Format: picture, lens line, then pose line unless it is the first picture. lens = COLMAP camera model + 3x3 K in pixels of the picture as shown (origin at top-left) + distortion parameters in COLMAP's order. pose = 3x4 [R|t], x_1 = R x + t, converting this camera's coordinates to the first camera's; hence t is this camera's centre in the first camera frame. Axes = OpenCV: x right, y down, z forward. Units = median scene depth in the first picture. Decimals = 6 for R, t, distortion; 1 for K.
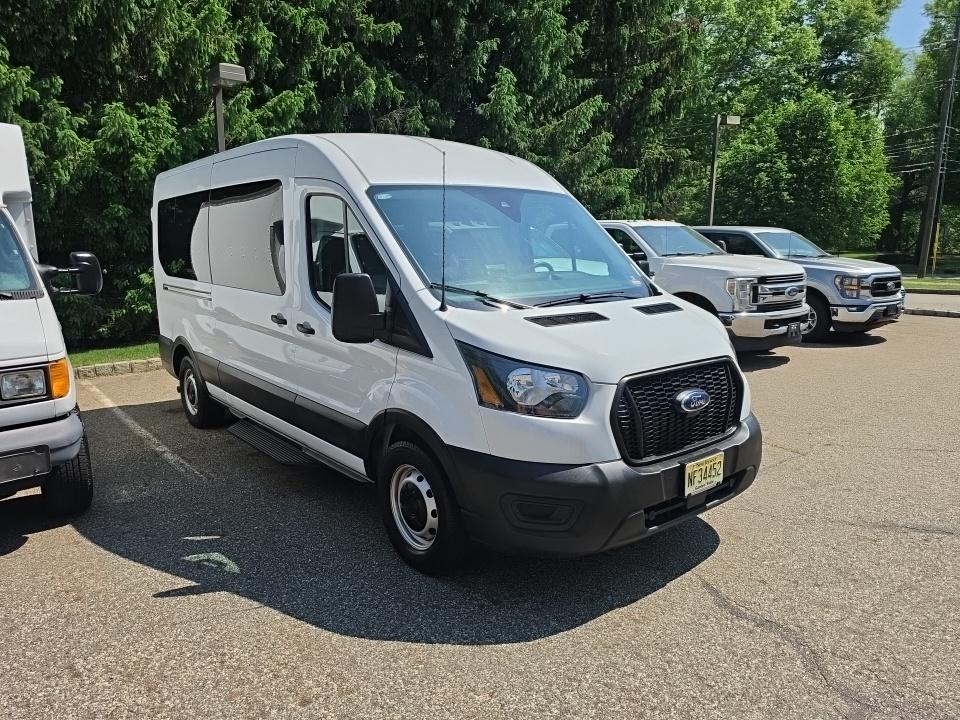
lens RADIAL K [[681.1, 0, 515.5], [0, 681.1, 380.7], [0, 0, 1]] dist [0.028662, -0.046506]
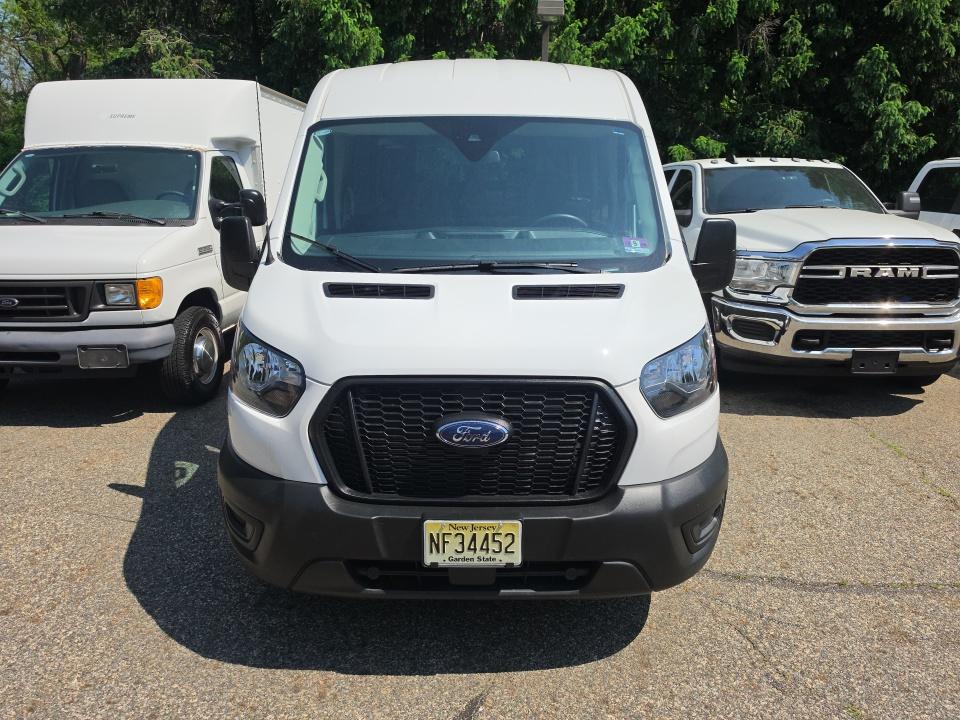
lens RADIAL K [[681.1, 0, 480.6], [0, 681.1, 367.3], [0, 0, 1]] dist [0.028662, -0.046506]
pose [[0.766049, 0.178383, -0.617535, 0.645471], [-0.134945, 0.983942, 0.116825, -0.109122], [0.628458, -0.006161, 0.777819, 0.471140]]
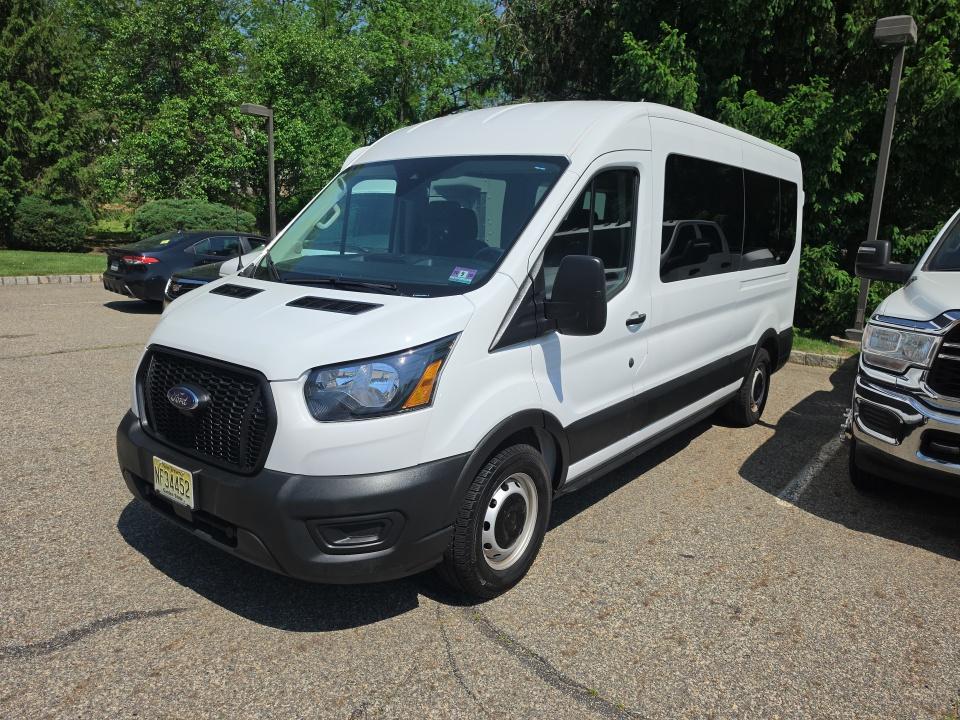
lens RADIAL K [[681.1, 0, 472.2], [0, 681.1, 388.9], [0, 0, 1]] dist [0.028662, -0.046506]
pose [[0.185839, 0.238917, -0.953091, 1.110876], [-0.217766, 0.955881, 0.197155, -0.222835], [0.958145, 0.170912, 0.229668, 1.108741]]
